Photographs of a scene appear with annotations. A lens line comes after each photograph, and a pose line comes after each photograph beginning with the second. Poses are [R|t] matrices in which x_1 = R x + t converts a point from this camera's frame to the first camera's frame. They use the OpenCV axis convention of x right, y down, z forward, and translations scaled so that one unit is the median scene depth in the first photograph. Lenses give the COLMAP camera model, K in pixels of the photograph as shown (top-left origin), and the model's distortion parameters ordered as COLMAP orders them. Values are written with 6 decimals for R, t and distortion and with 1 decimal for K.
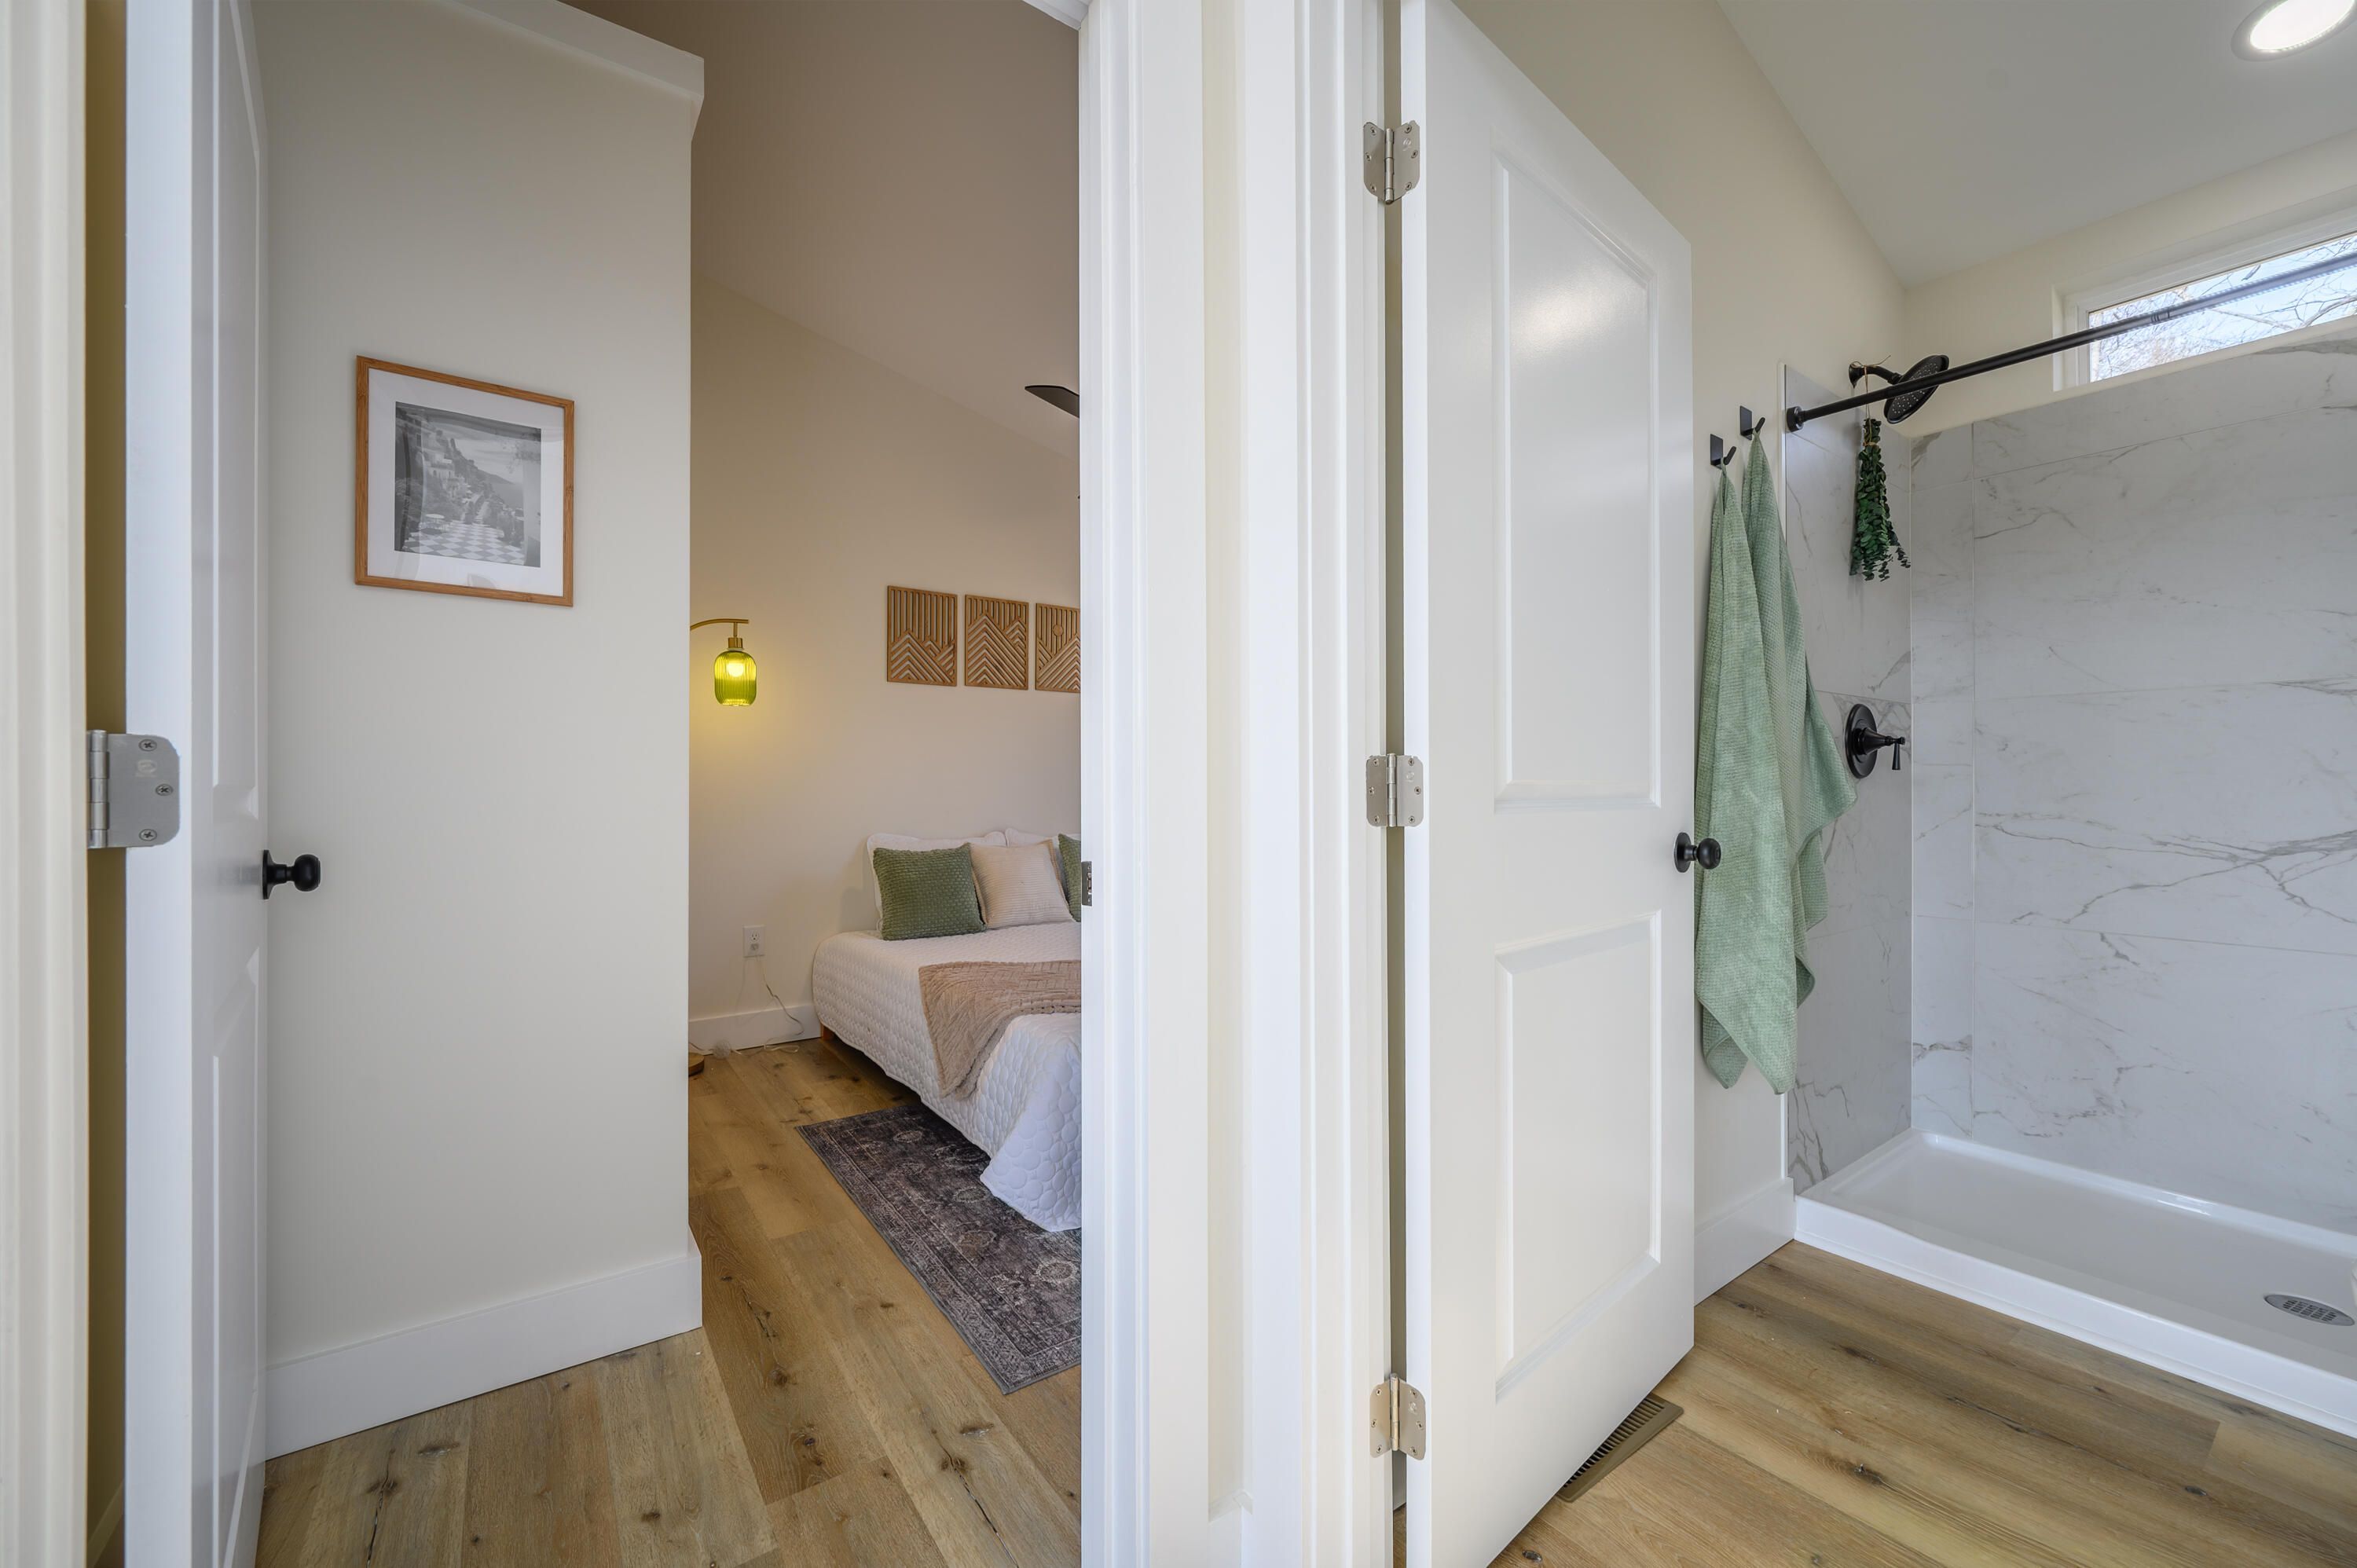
lens RADIAL K [[932.6, 0, 1176.1], [0, 932.6, 786.7], [0, 0, 1]] dist [0.000537, 0.000242]
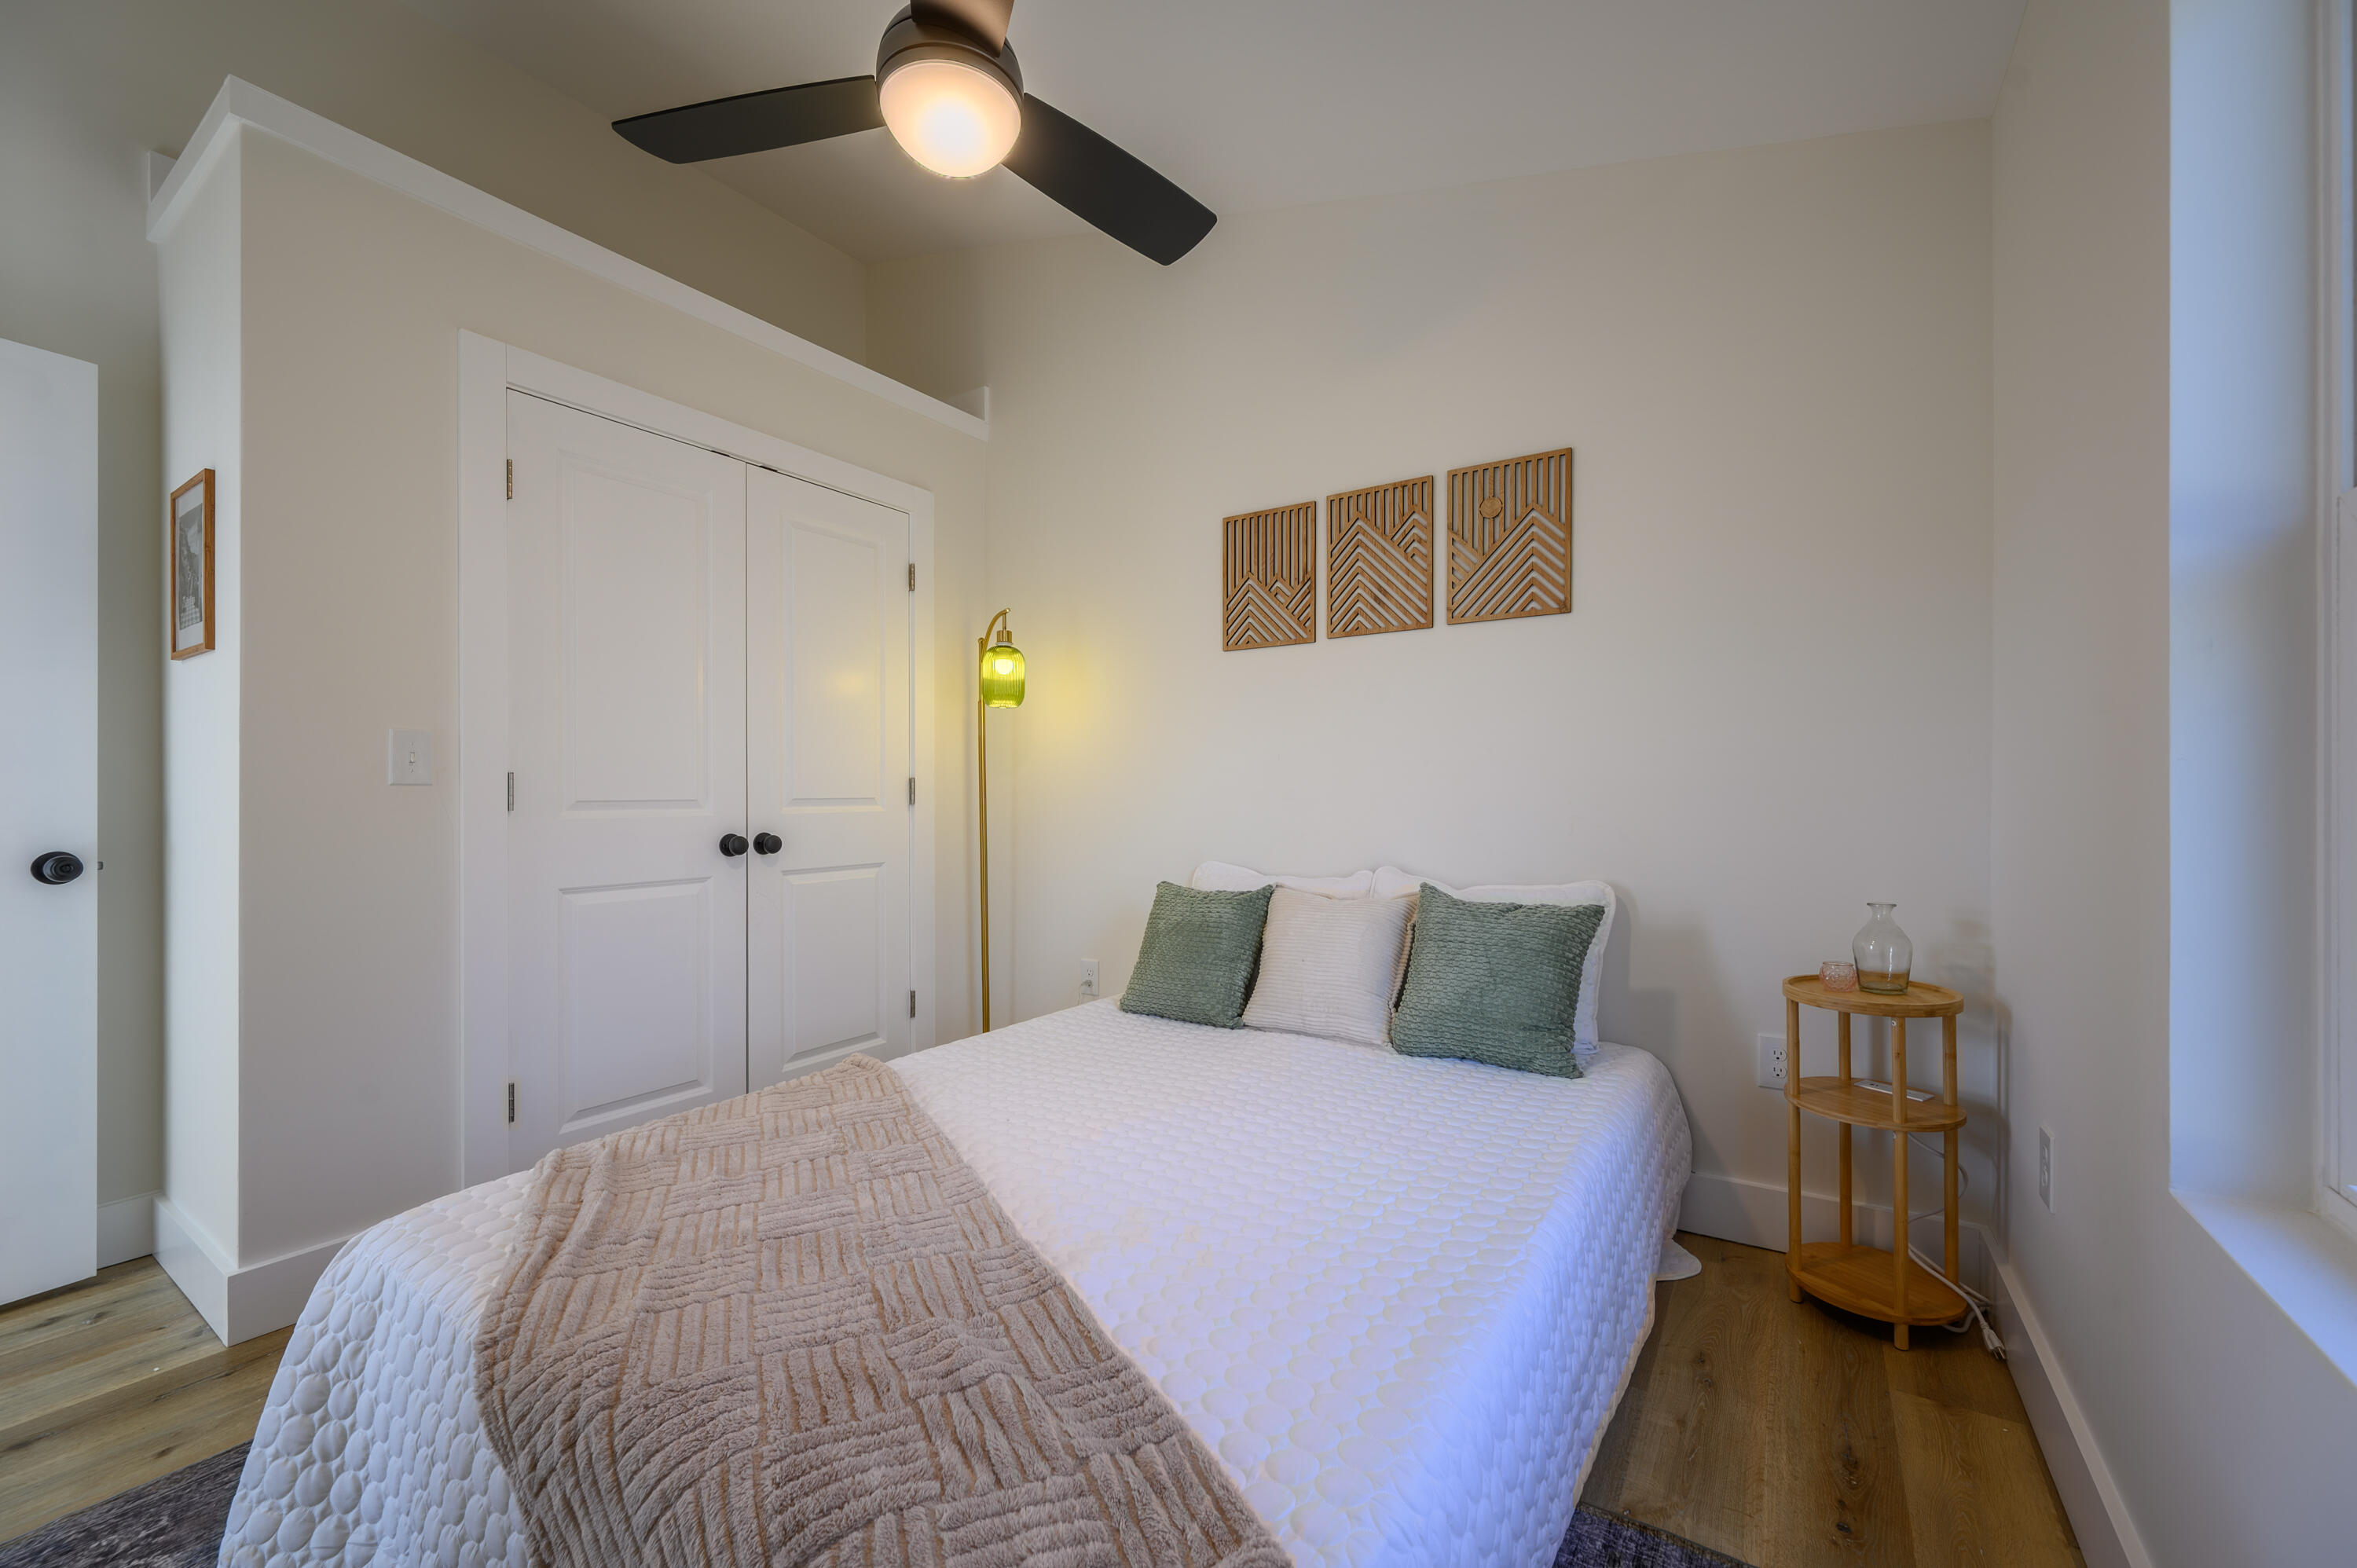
lens RADIAL K [[932.6, 0, 1170.2], [0, 932.6, 789.9], [0, 0, 1]] dist [0.000537, 0.000242]
pose [[0.349947, -0.004928, -0.936757, 0.343062], [0.014605, 0.999893, 0.000196, -0.006265], [0.936656, -0.013750, 0.349981, 0.687326]]
